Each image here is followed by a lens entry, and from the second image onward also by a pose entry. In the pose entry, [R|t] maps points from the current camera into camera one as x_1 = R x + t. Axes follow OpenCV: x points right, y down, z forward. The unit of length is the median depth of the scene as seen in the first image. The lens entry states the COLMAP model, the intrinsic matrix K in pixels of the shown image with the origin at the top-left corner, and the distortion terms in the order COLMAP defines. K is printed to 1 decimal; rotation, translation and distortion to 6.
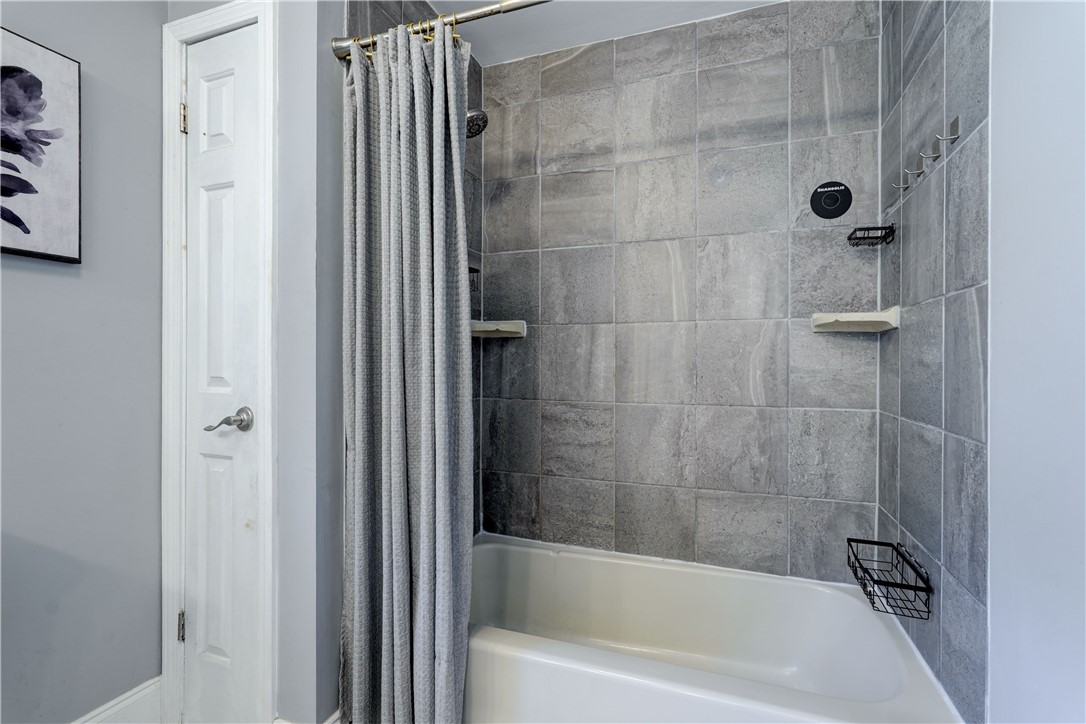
lens RADIAL K [[488.4, 0, 545.4], [0, 488.4, 362.3], [0, 0, 1]] dist [-0.000811, 0.000746]
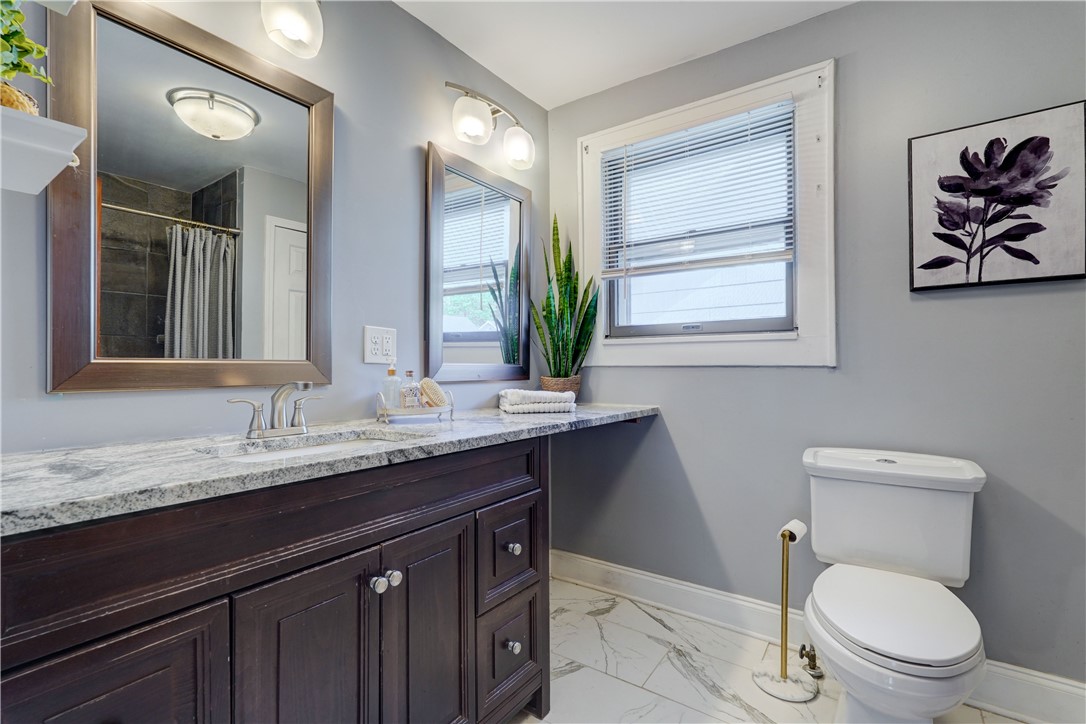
lens RADIAL K [[488.4, 0, 543.4], [0, 488.4, 362.9], [0, 0, 1]] dist [-0.000811, 0.000746]
pose [[-0.263676, -0.005741, -0.964594, 0.499179], [-0.000345, 0.999983, -0.005858, 0.001695], [0.964611, -0.001212, -0.263673, 0.093257]]
